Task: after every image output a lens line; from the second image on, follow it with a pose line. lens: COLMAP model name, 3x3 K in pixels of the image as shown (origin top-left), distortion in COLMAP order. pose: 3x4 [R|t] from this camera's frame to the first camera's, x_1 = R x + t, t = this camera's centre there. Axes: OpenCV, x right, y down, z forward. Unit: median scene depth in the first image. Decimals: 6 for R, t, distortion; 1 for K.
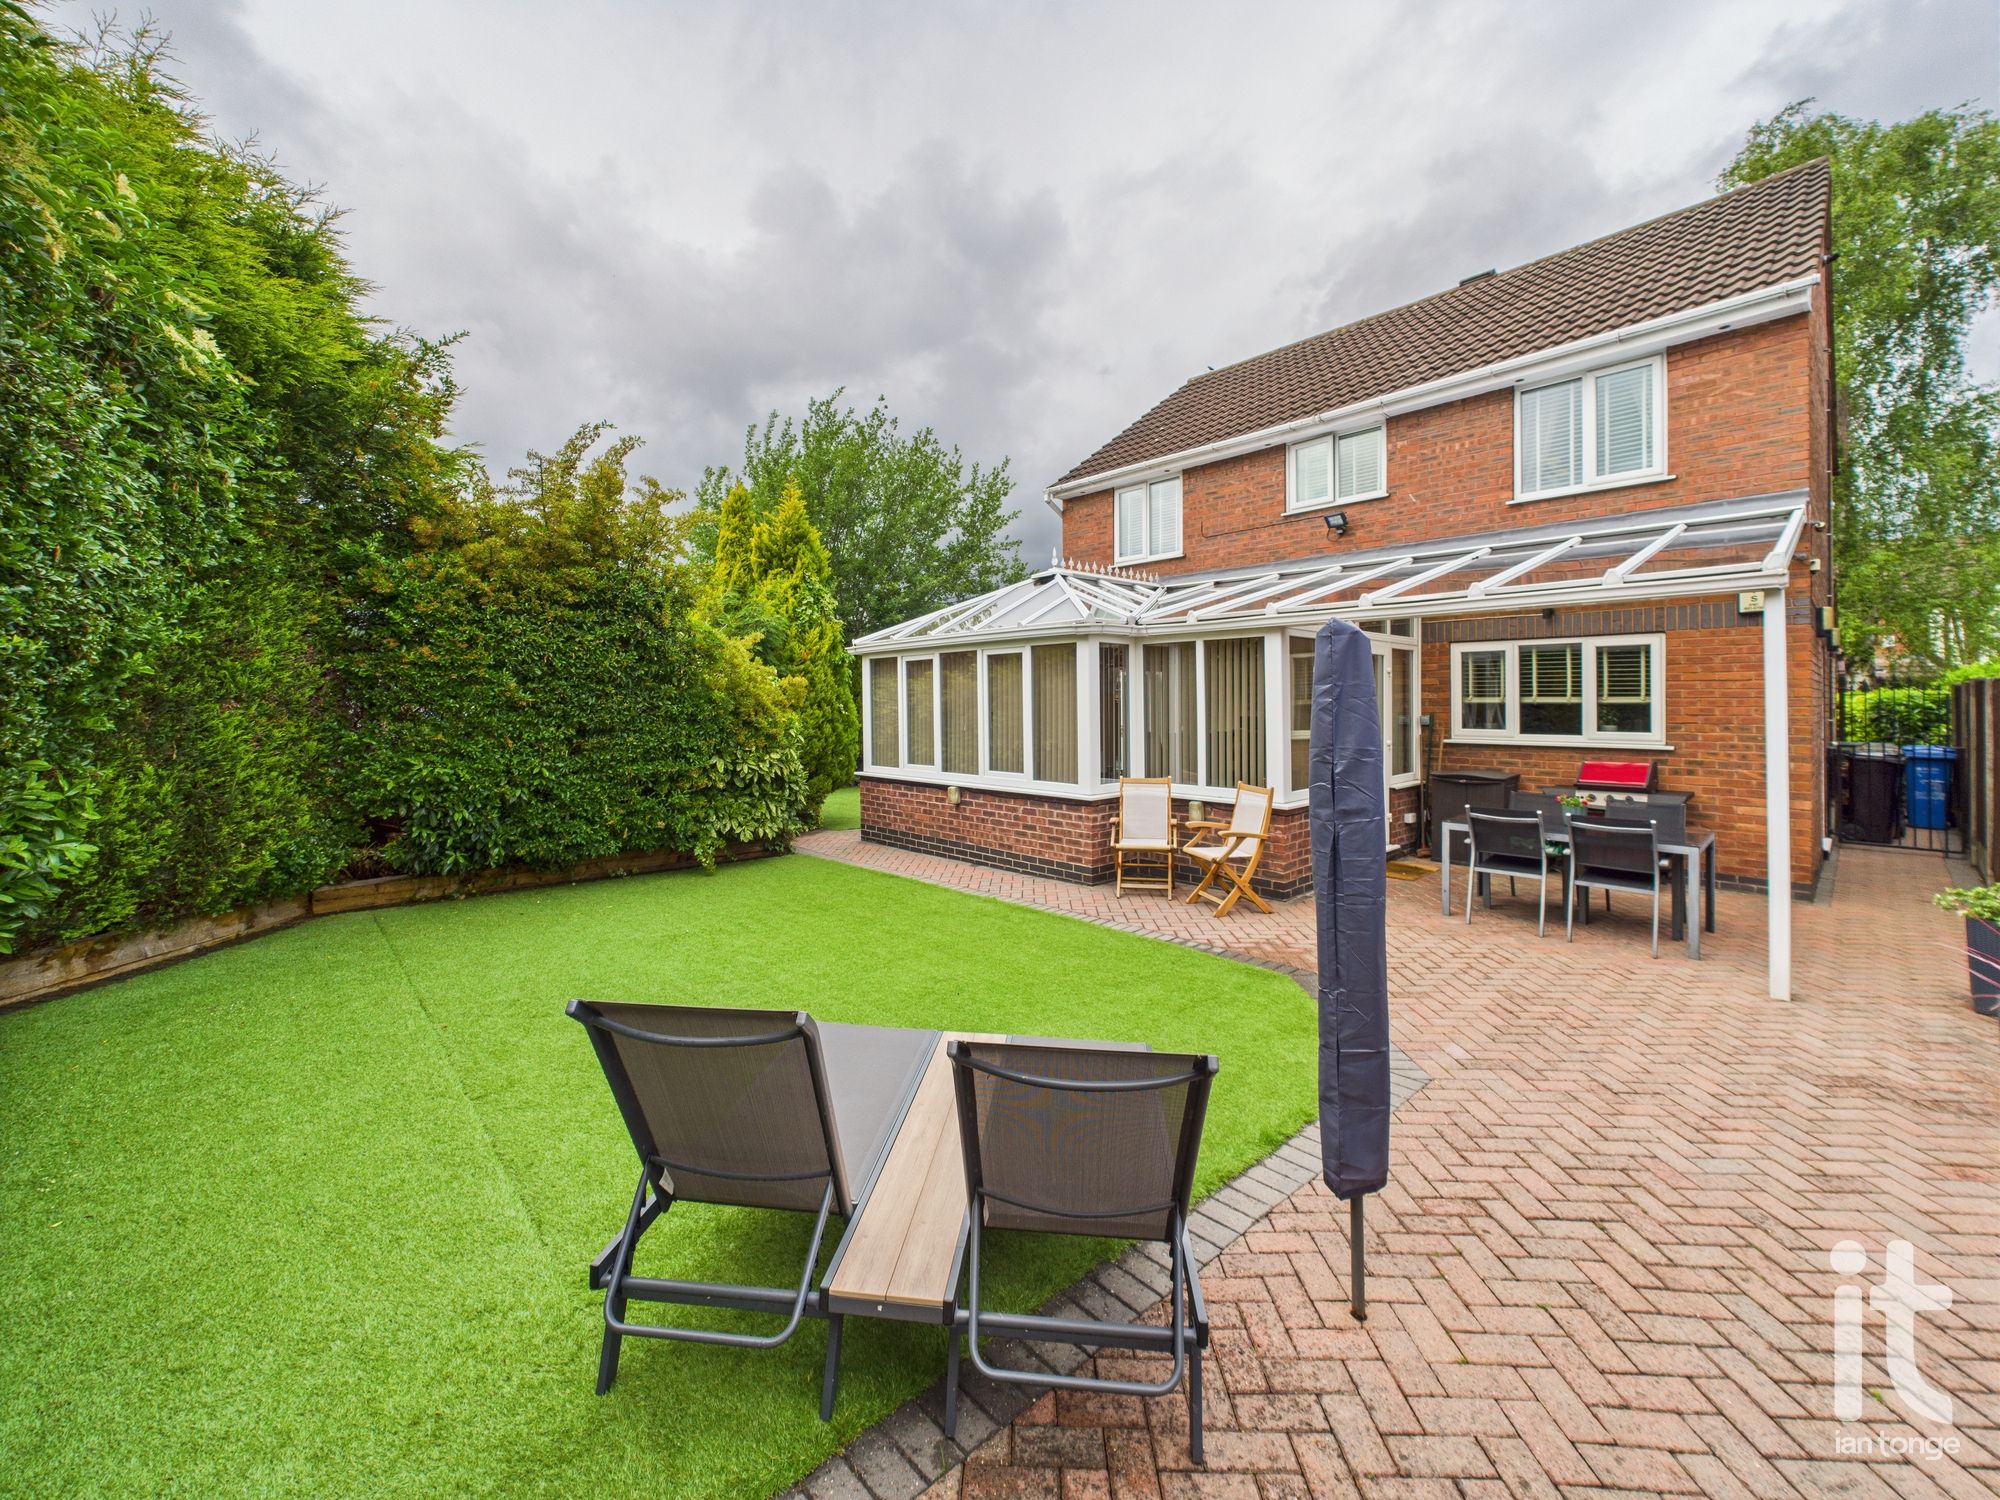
lens RADIAL K [[799.6, 0, 1002.4], [0, 799.6, 698.3], [0, 0, 1]] dist [-0.000189, -0.000004]
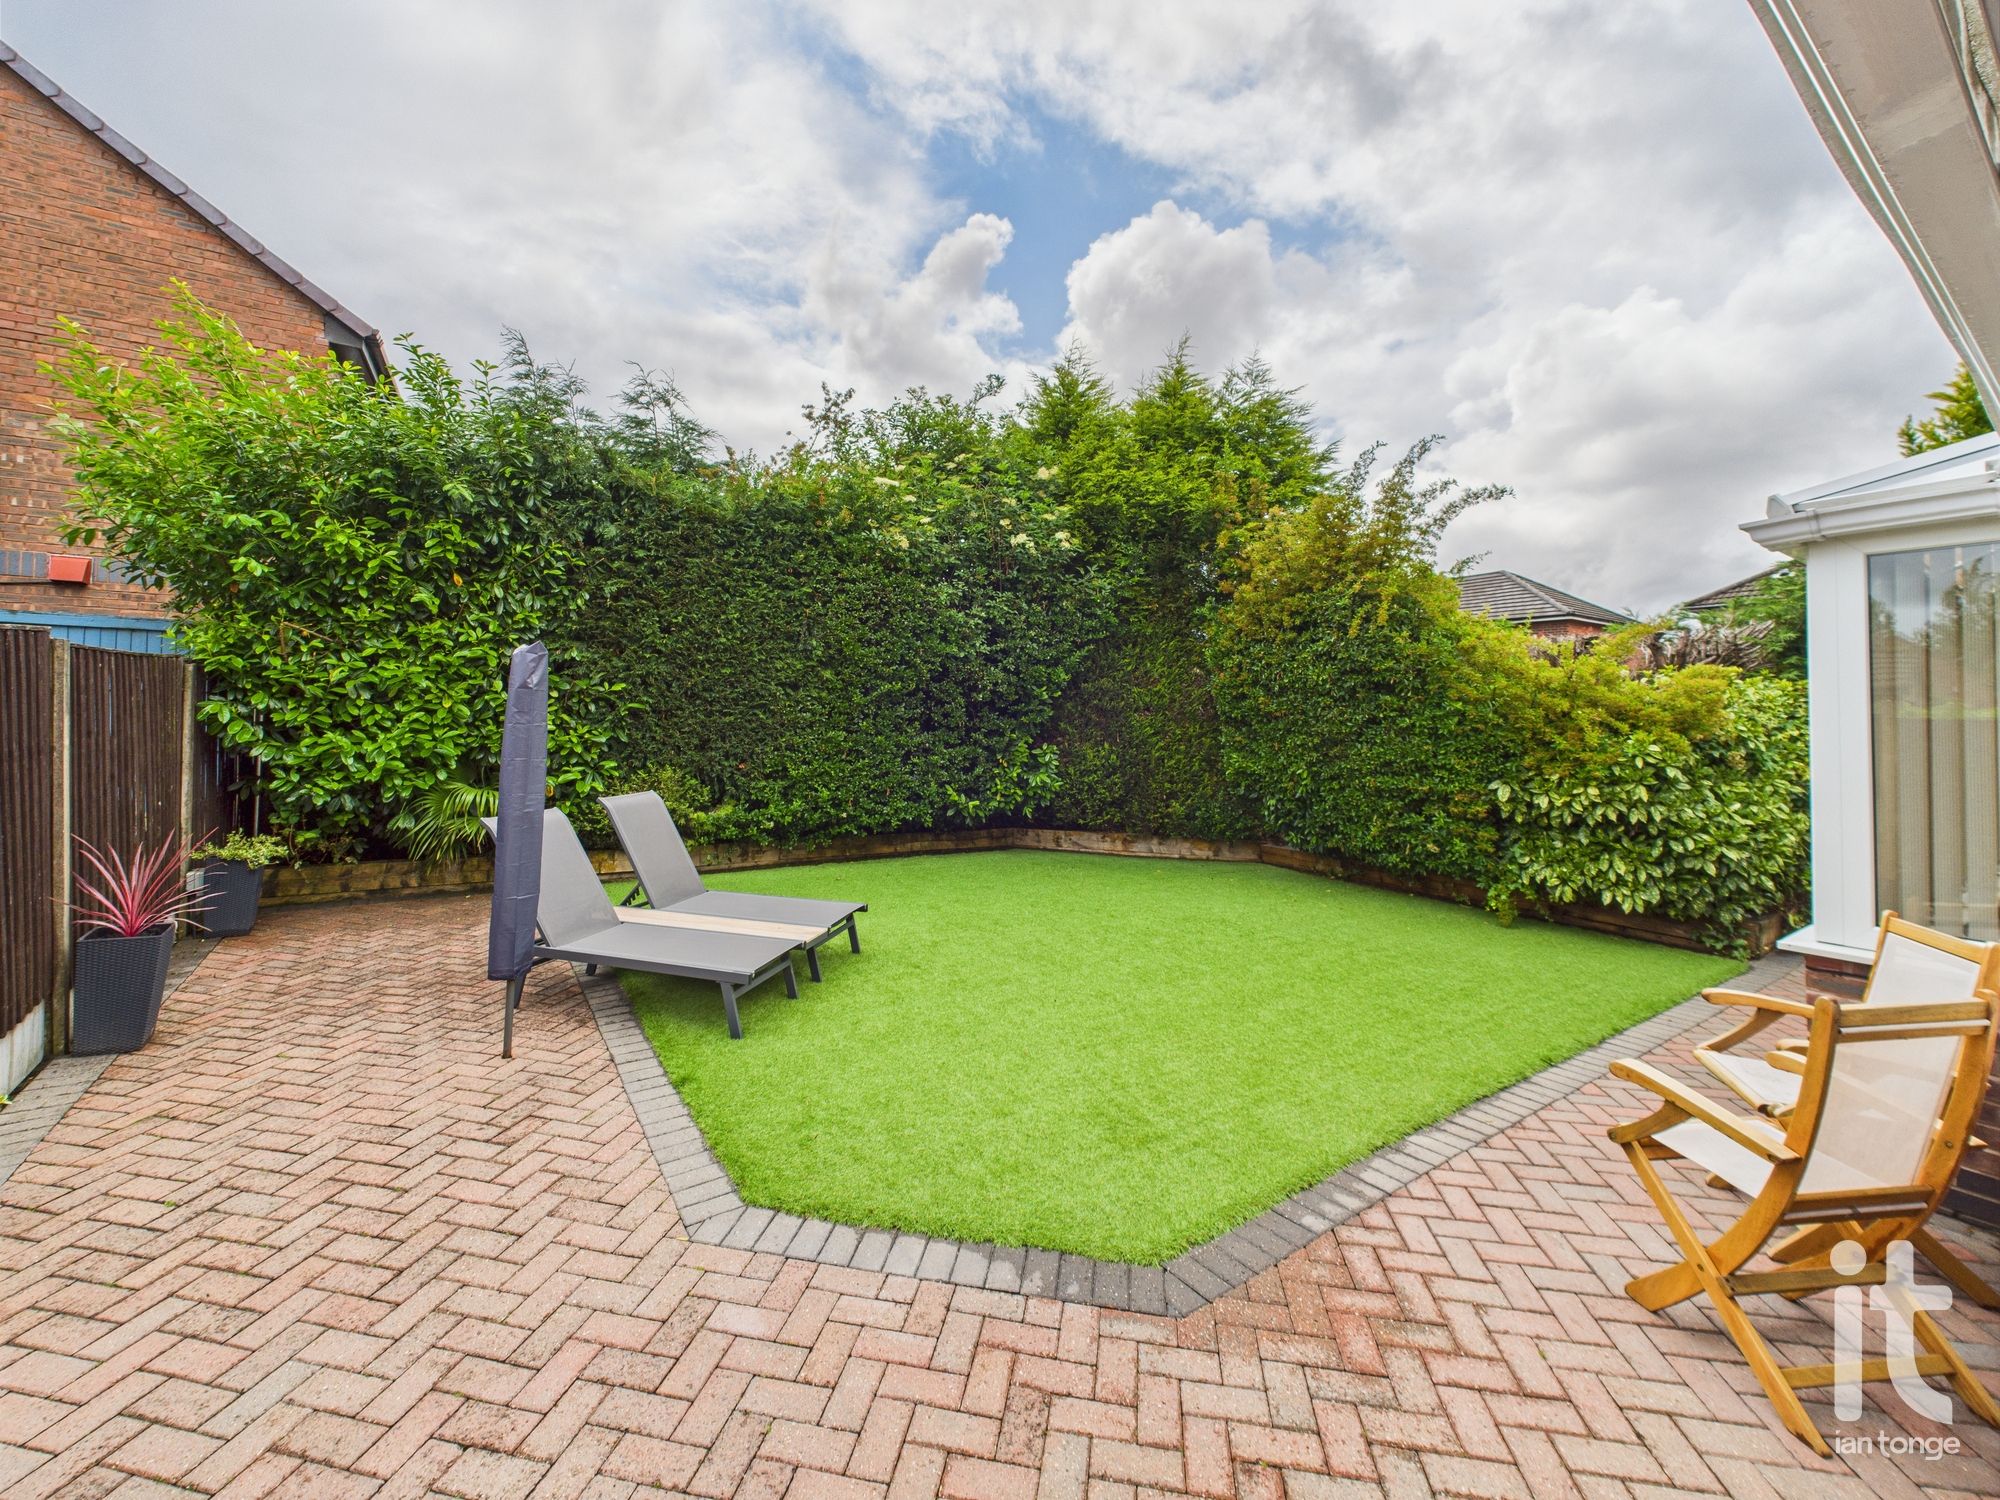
lens RADIAL K [[807.3, 0, 1001.3], [0, 807.3, 693.4], [0, 0, 1]] dist [0.000211, 0.000320]
pose [[-0.142622, -0.030564, -0.989305, 0.774770], [-0.012130, 0.999502, -0.029130, 0.018191], [0.989703, 0.007846, -0.142921, 0.878150]]
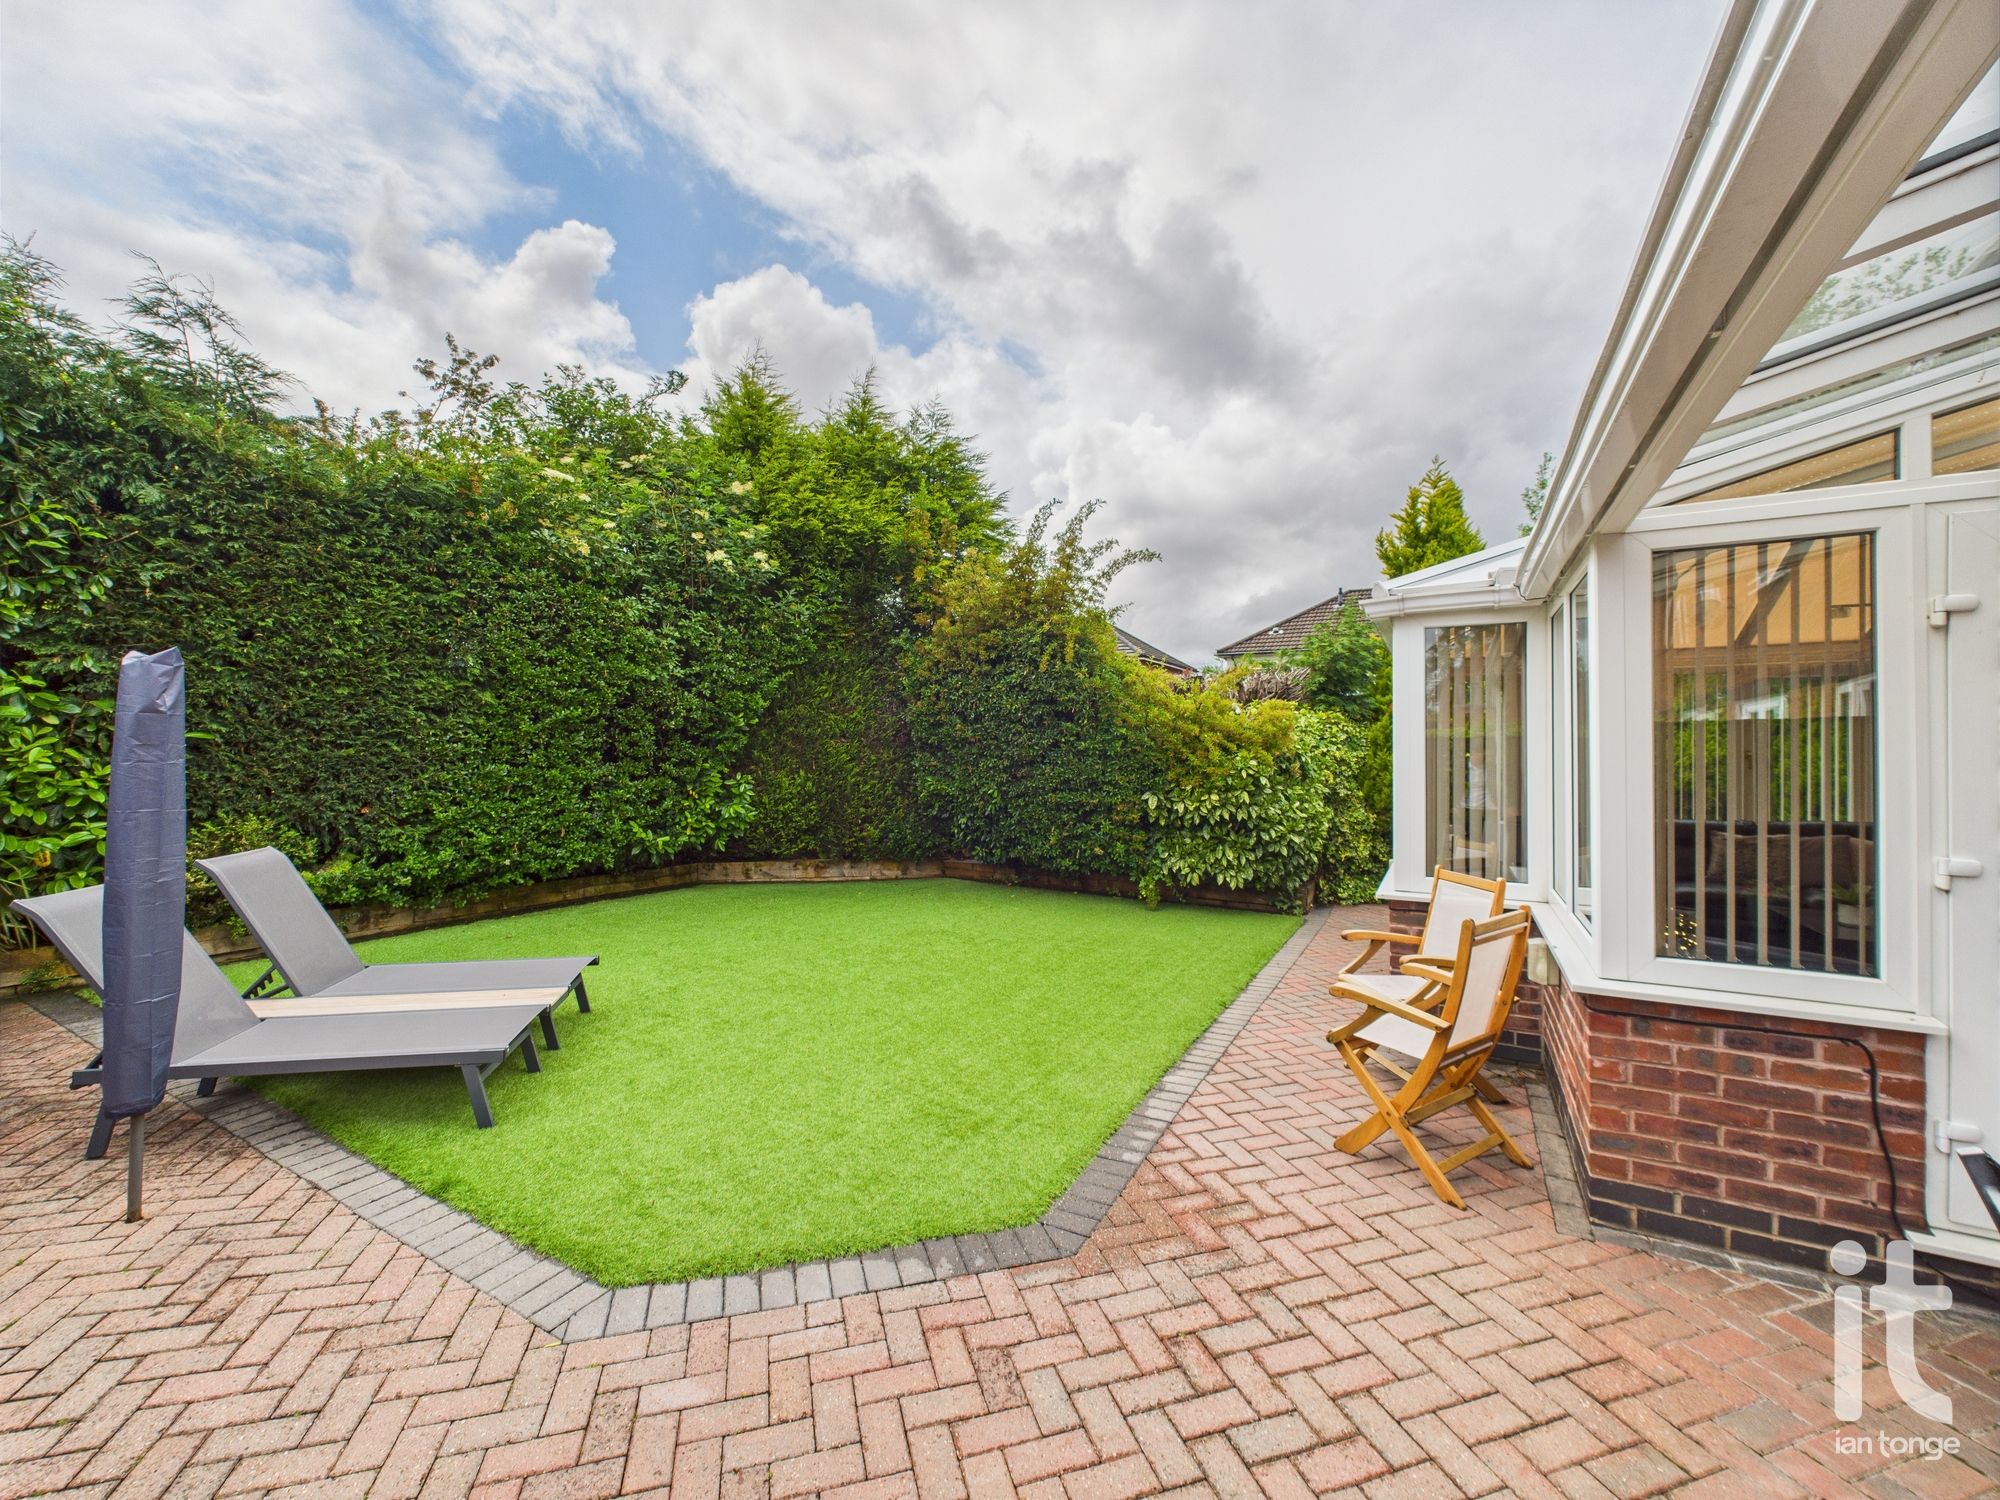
lens RADIAL K [[806.0, 0, 1000.0], [0, 806.0, 750.0], [0, 0, 1]] dist [0.000559, -0.000111]
pose [[0.313551, 0.004642, -0.949560, 0.785808], [0.000474, 0.999987, 0.005045, 0.019407], [0.949571, -0.002032, 0.313545, 0.722923]]
